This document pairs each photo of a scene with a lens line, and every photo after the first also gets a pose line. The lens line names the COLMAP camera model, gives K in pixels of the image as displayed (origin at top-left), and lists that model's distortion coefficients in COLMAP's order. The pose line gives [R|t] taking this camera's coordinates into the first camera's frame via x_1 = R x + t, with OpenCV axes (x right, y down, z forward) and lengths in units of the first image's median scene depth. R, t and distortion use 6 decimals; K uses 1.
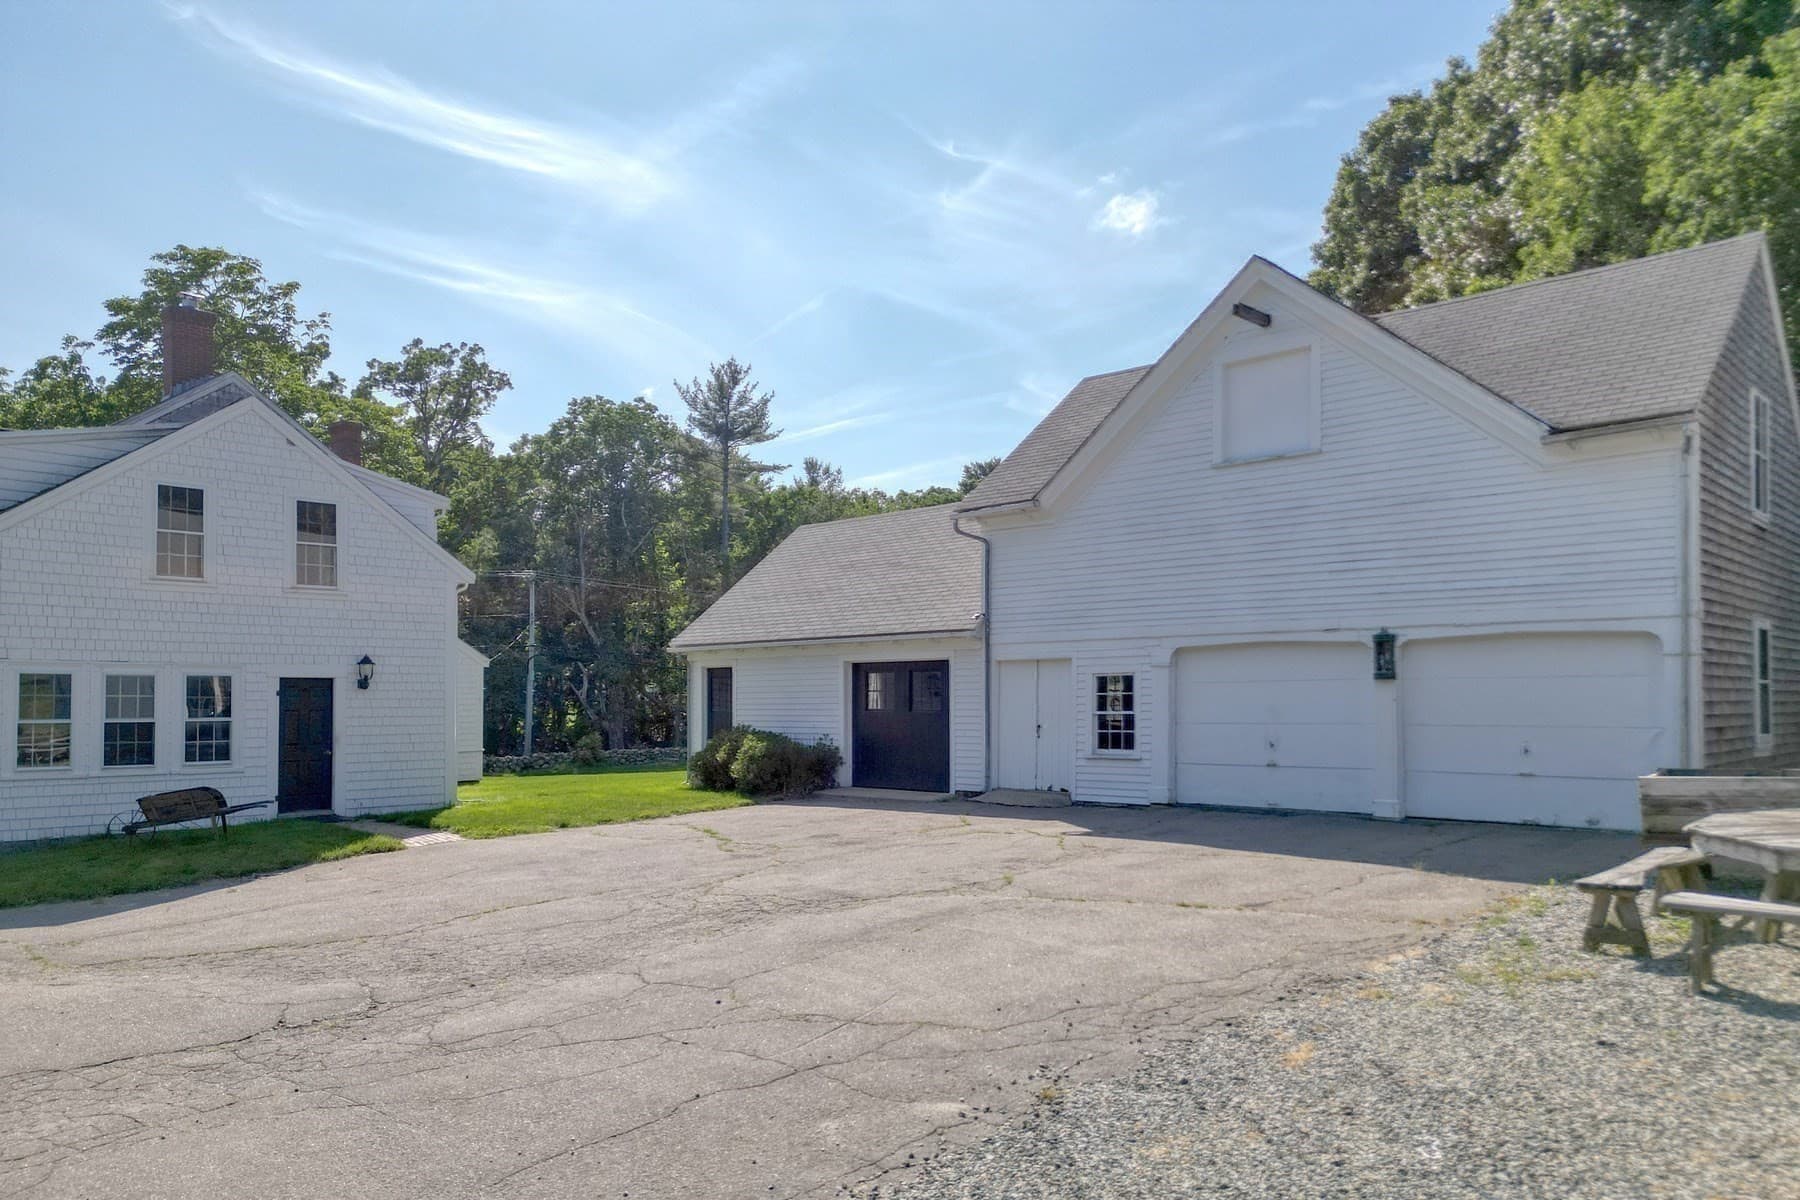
lens RADIAL K [[1246.8, 0, 906.3], [0, 1246.8, 656.9], [0, 0, 1]] dist [0.127219, -0.165959]
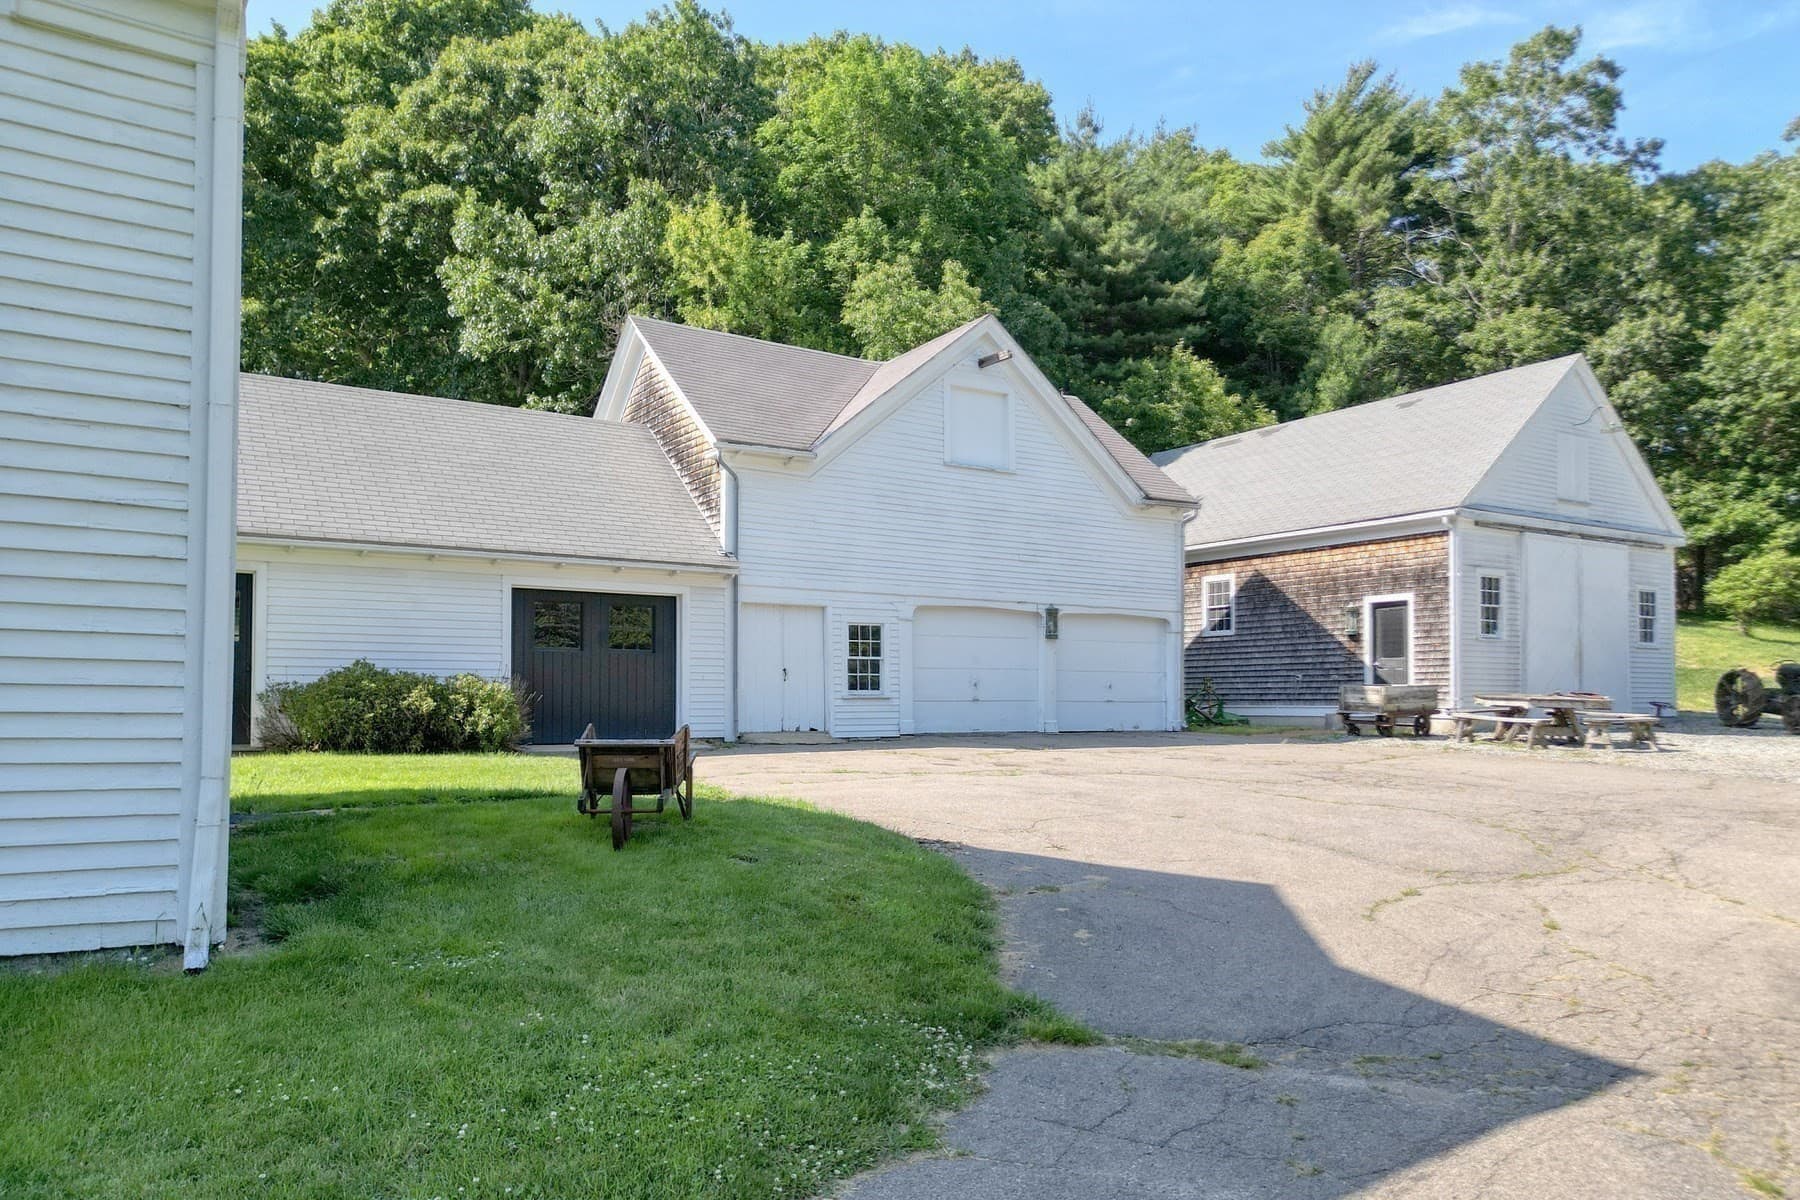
lens RADIAL K [[1246.8, 0, 906.3], [0, 1246.8, 656.9], [0, 0, 1]] dist [0.127219, -0.165959]
pose [[0.234712, 0.034032, 0.971469, -0.880243], [-0.043385, 0.998758, -0.024506, 0.066751], [-0.971096, -0.036396, 0.235897, 0.668607]]
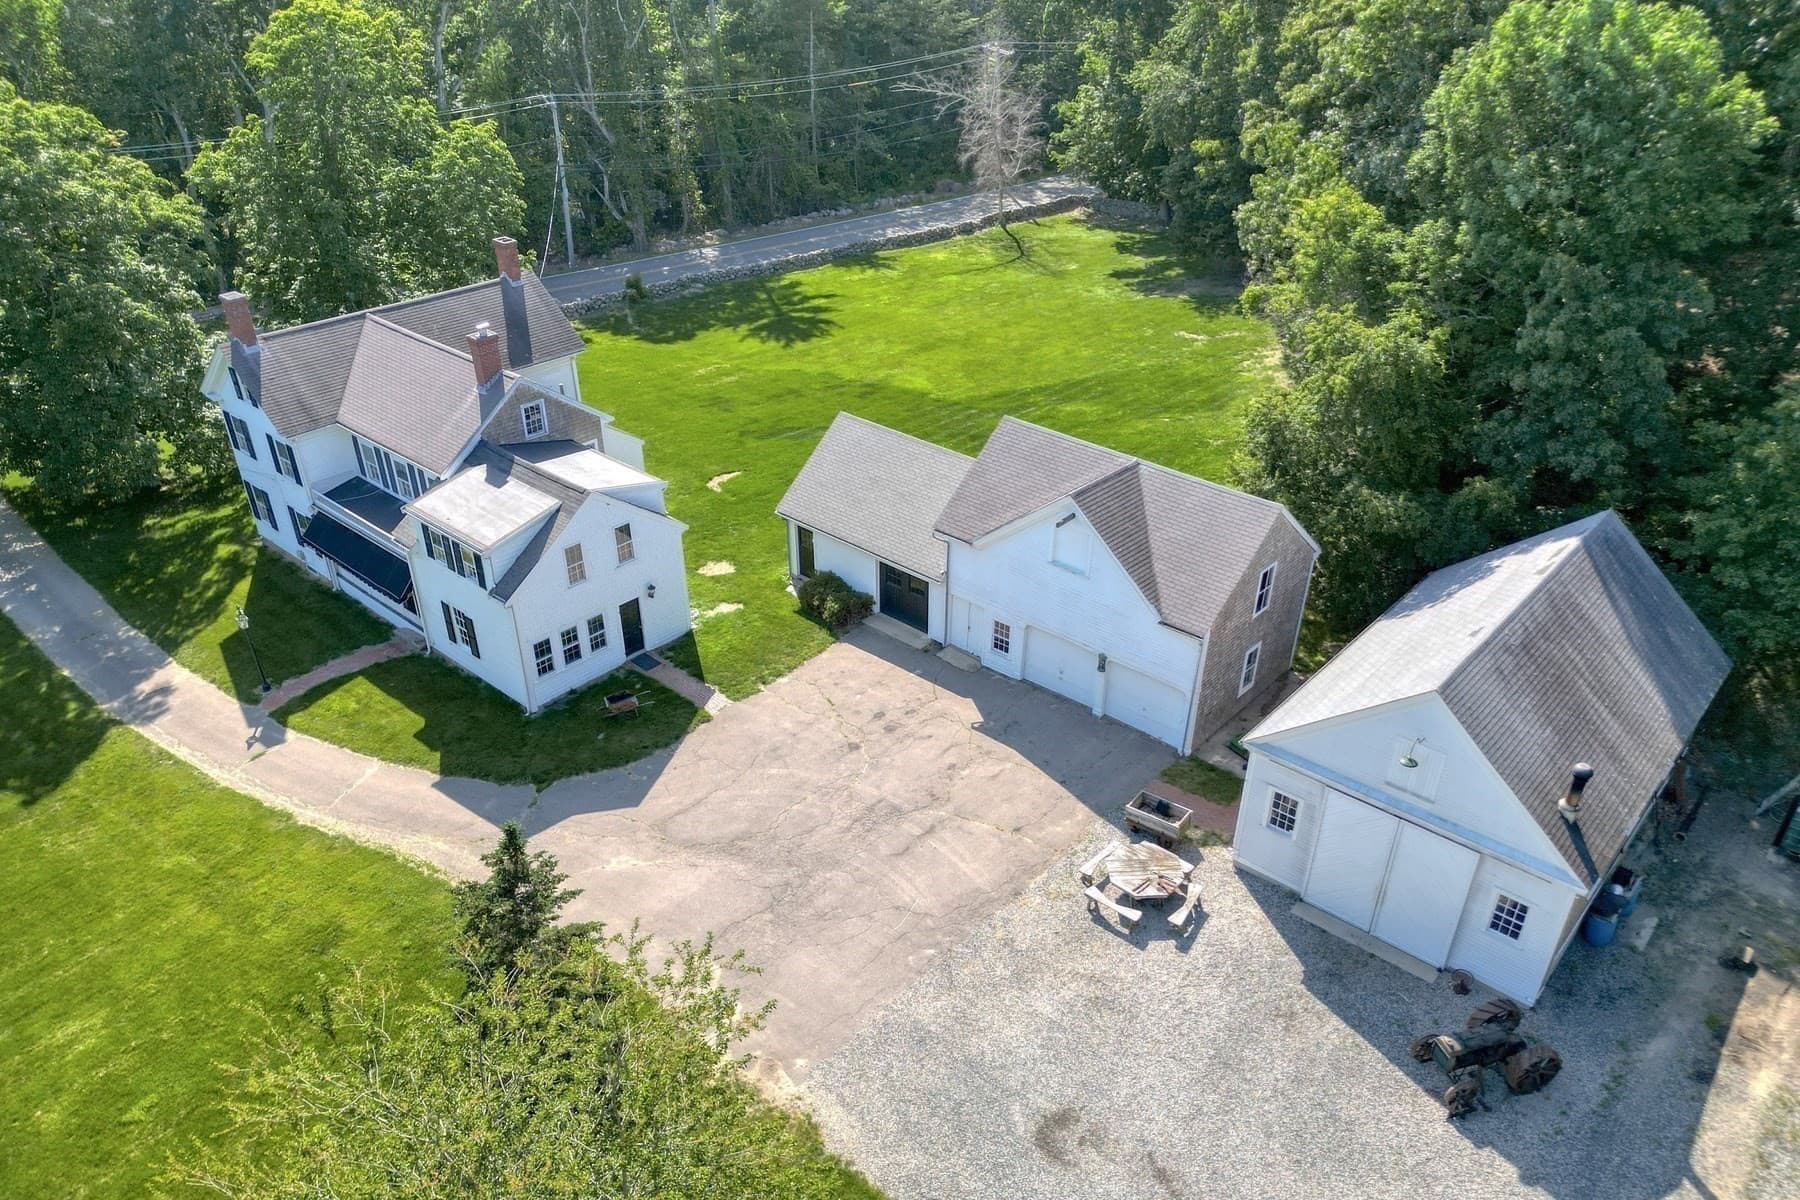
lens RADIAL K [[1258.9, 0, 899.3], [0, 1258.9, 606.6], [0, 0, 1]] dist [0.088573, -0.095958]
pose [[0.999916, -0.005450, 0.011718, -0.041582], [-0.001632, 0.846202, 0.532860, -1.162514], [-0.012820, -0.532834, 0.846123, -0.853220]]
